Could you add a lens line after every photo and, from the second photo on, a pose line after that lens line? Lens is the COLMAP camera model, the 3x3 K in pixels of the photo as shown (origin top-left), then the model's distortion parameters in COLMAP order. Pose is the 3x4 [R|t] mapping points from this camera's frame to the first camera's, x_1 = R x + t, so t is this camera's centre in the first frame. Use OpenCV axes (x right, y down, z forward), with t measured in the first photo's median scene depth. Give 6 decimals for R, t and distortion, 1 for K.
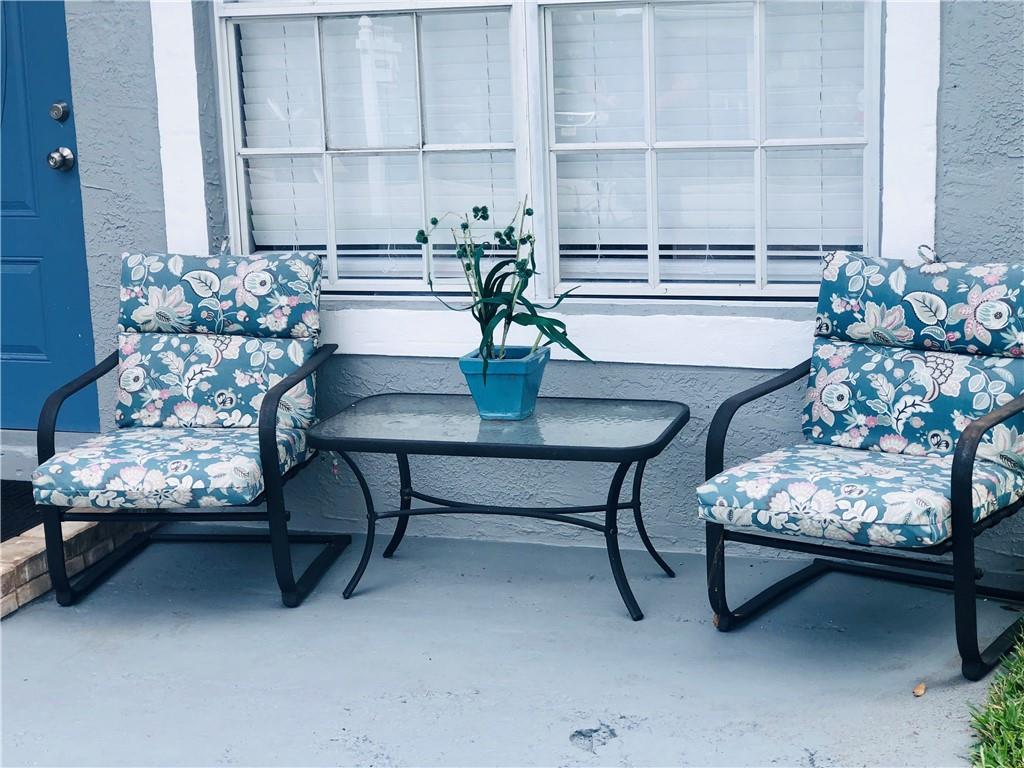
lens RADIAL K [[1665.7, 0, 505.9], [0, 1665.7, 385.0], [0, 0, 1]] dist [0.039079, 0.000000]
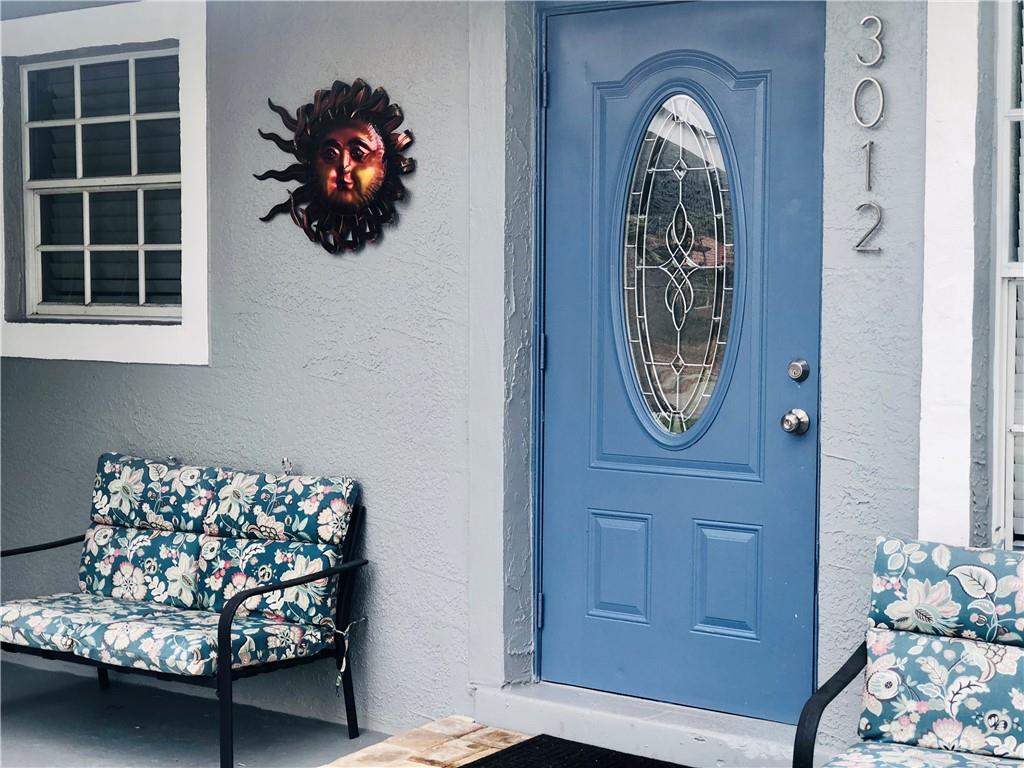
lens RADIAL K [[1665.7, 0, 511.9], [0, 1665.7, 376.8], [0, 0, 1]] dist [0.039079, 0.000000]
pose [[0.953846, 0.052192, -0.295725, -0.160050], [-0.090205, 0.989099, -0.116389, -0.043435], [0.286427, 0.137694, 0.948156, 0.097678]]
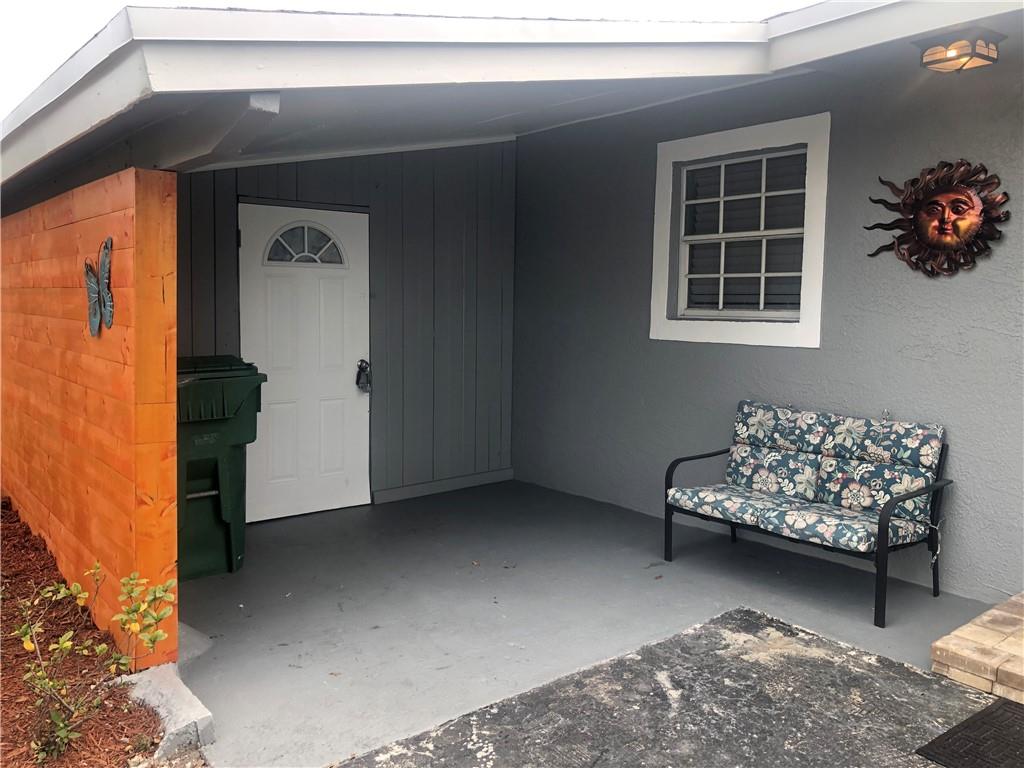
lens RADIAL K [[845.7, 0, 514.4], [0, 845.7, 371.7], [0, 0, 1]] dist [0.037204, -0.030278]
pose [[0.839690, 0.089284, -0.535676, -0.511122], [-0.145348, 0.987355, -0.063270, -0.032407], [0.523254, 0.130987, 0.842050, 0.178885]]
